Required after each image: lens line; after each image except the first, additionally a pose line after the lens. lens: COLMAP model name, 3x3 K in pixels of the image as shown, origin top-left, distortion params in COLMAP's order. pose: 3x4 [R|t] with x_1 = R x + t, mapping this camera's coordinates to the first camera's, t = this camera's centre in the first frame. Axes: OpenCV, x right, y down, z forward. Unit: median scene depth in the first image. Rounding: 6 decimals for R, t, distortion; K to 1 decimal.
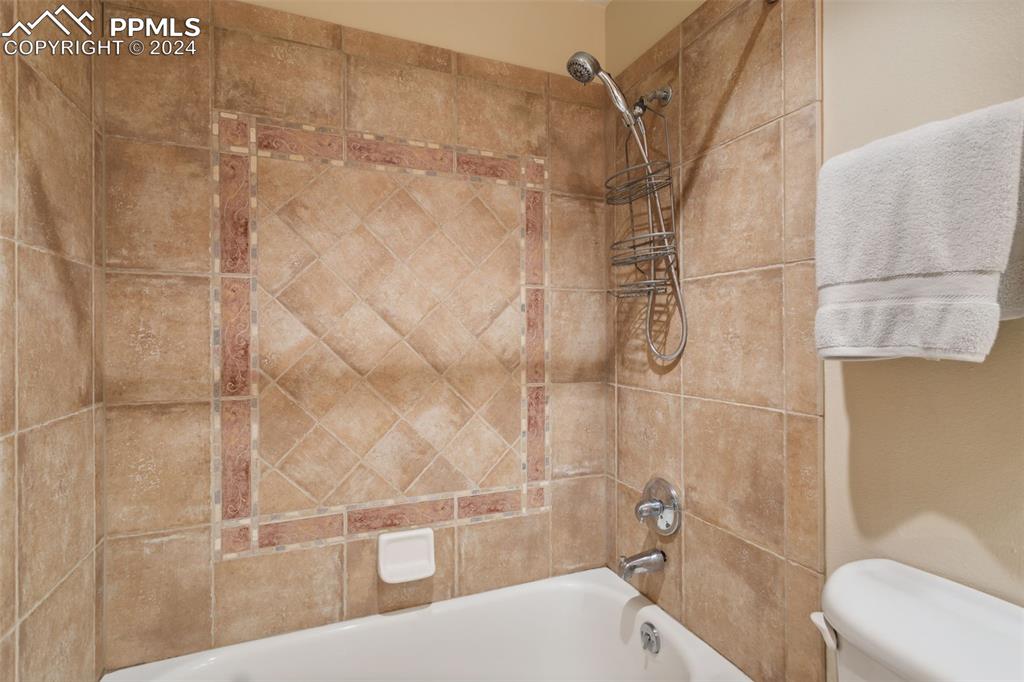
lens RADIAL K [[489.6, 0, 516.3], [0, 489.6, 336.3], [0, 0, 1]] dist [0.000168, 0.000248]
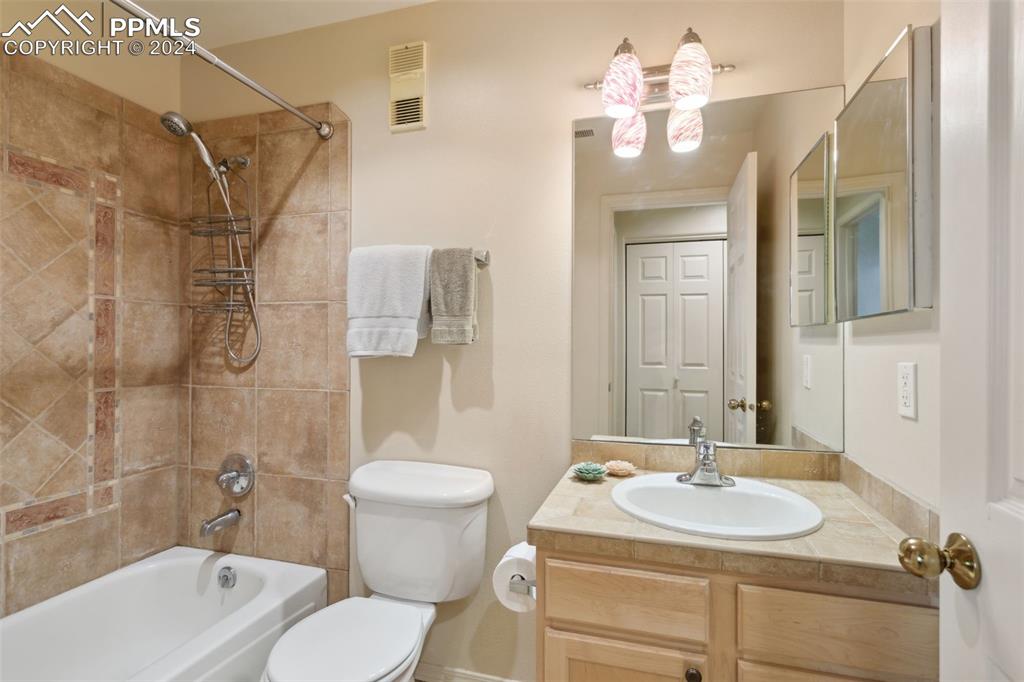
lens RADIAL K [[489.6, 0, 516.3], [0, 489.6, 336.3], [0, 0, 1]] dist [0.000168, 0.000248]
pose [[0.624119, 0.017098, 0.781142, -0.244543], [-0.004905, 0.999827, -0.017965, -0.001975], [-0.781314, 0.007380, 0.624095, -0.368819]]
